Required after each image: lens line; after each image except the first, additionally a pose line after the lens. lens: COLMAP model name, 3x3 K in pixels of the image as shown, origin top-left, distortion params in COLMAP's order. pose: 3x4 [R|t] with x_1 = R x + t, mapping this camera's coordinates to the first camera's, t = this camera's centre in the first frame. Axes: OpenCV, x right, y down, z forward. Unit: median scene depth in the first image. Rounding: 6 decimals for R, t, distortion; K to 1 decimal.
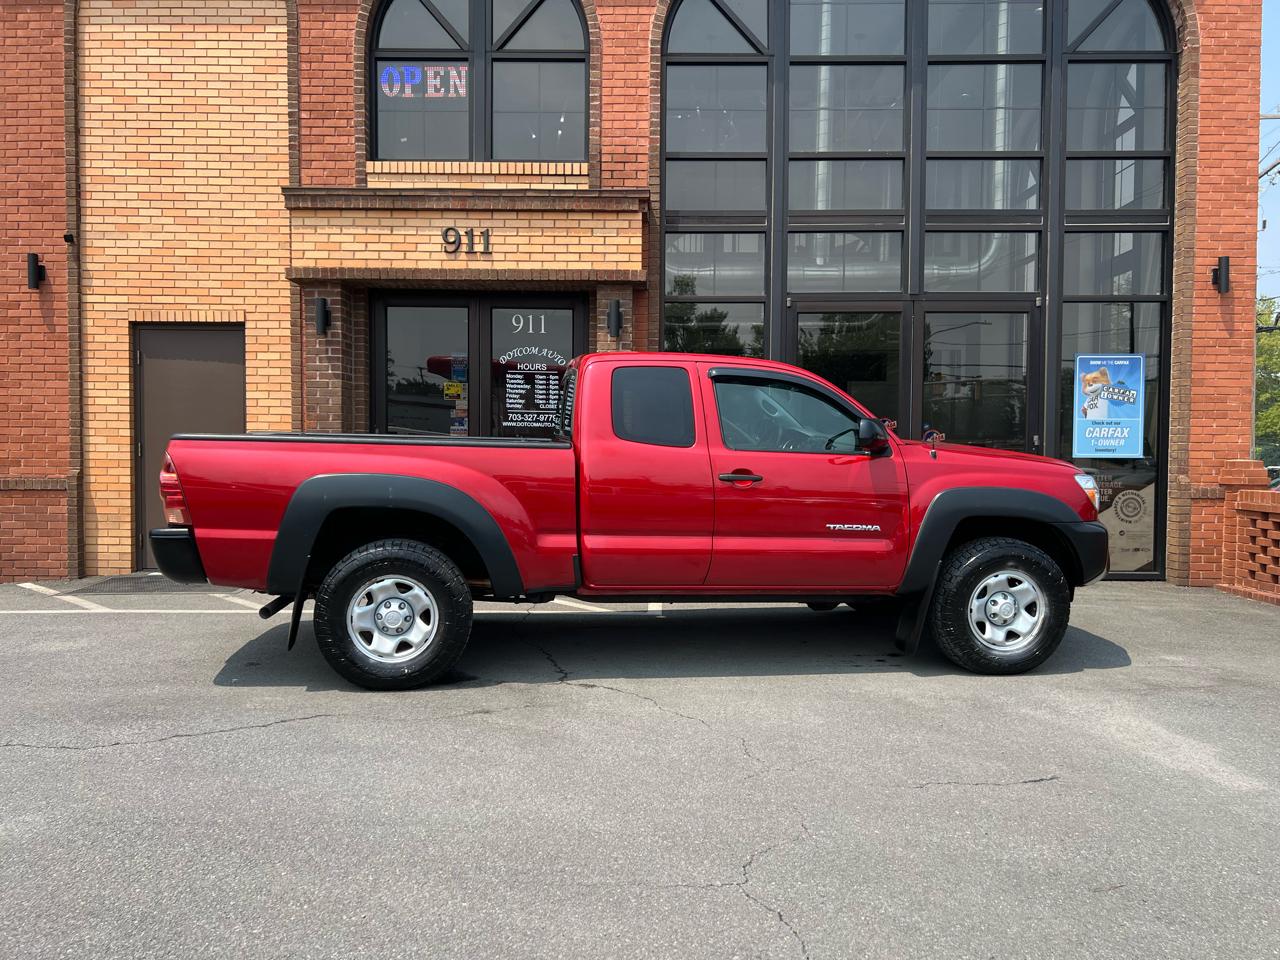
lens RADIAL K [[968.6, 0, 630.5], [0, 968.6, 488.0], [0, 0, 1]] dist [0.055174, -0.064971]
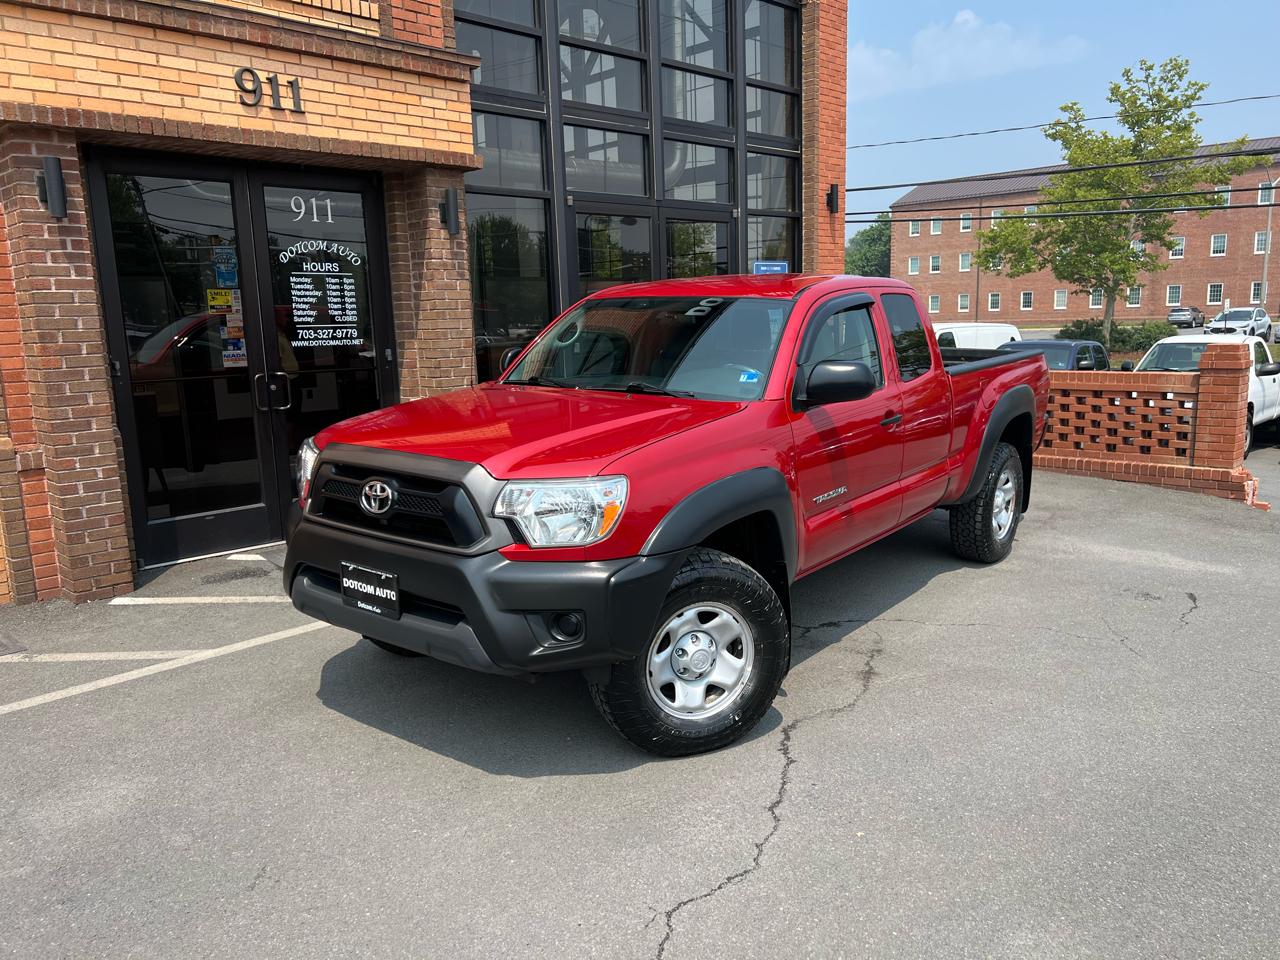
lens RADIAL K [[968.5, 0, 640.3], [0, 968.5, 486.6], [0, 0, 1]] dist [0.050018, -0.056589]
pose [[0.687774, -0.156307, 0.708897, -0.518324], [0.057599, 0.985215, 0.161351, -0.065067], [-0.723636, -0.070141, 0.686608, 0.277125]]
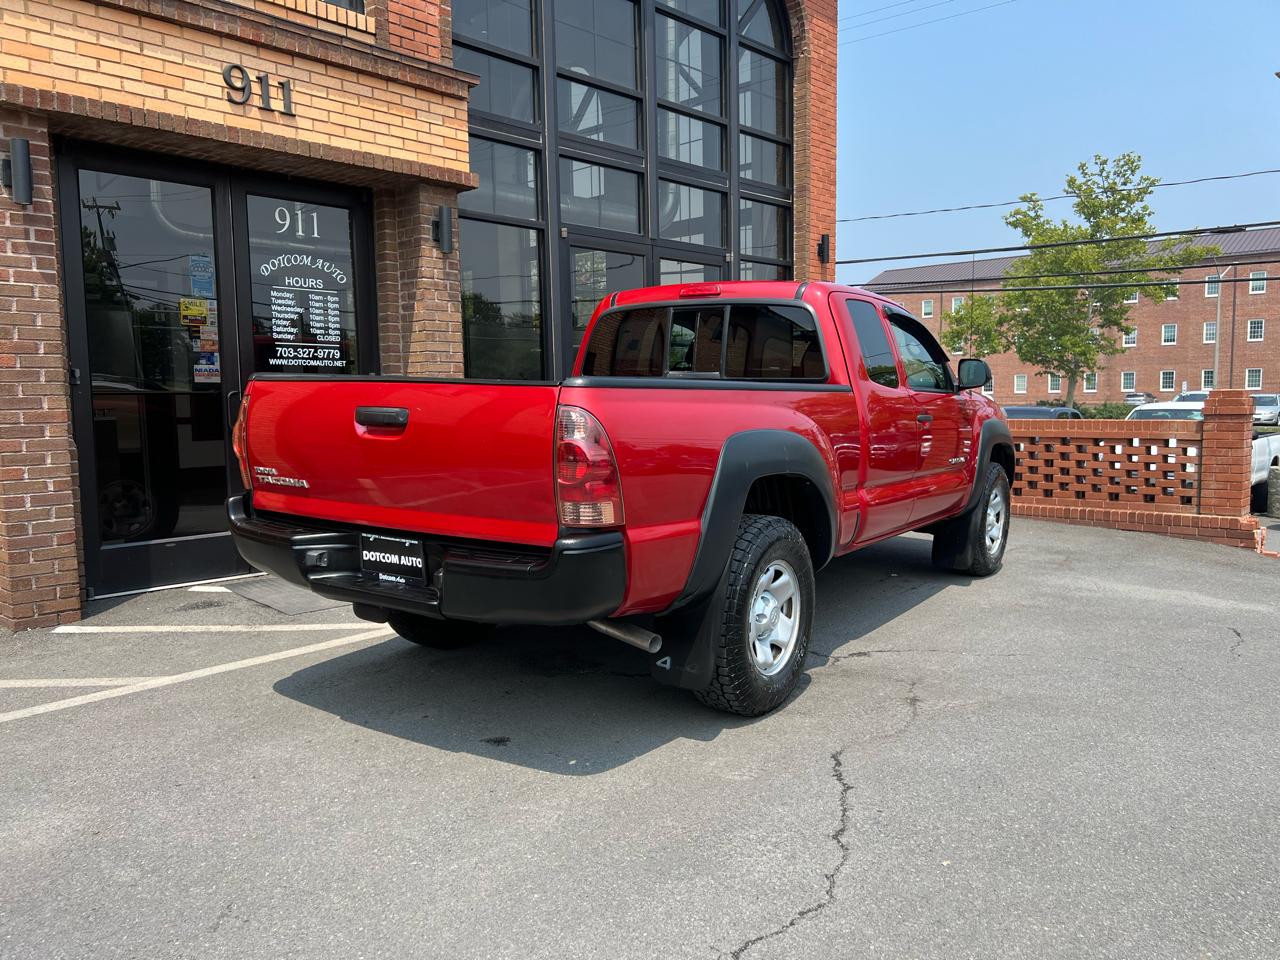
lens RADIAL K [[969.4, 0, 646.4], [0, 969.4, 481.8], [0, 0, 1]] dist [0.049654, -0.058580]
pose [[0.658339, -0.085065, 0.747900, -0.506849], [0.042748, 0.996216, 0.075678, -0.021081], [-0.751507, -0.017850, 0.659484, 0.328623]]
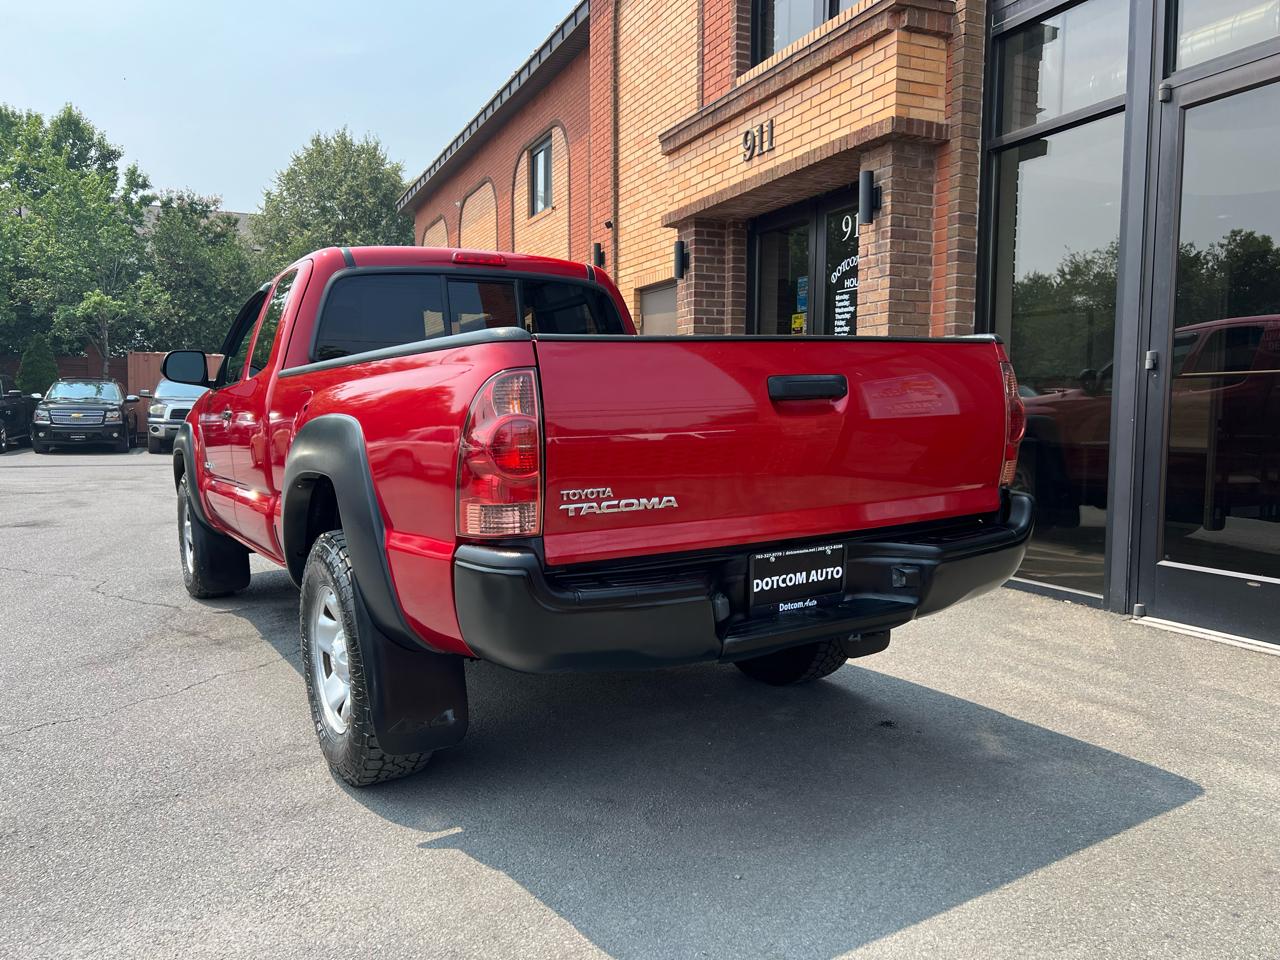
lens RADIAL K [[957.0, 0, 633.1], [0, 957.0, 486.1], [0, 0, 1]] dist [0.047676, -0.044284]
pose [[0.425787, 0.064803, -0.902500, 0.531999], [-0.032213, 0.997885, 0.056454, -0.001592], [0.904250, 0.005035, 0.426974, 0.531671]]
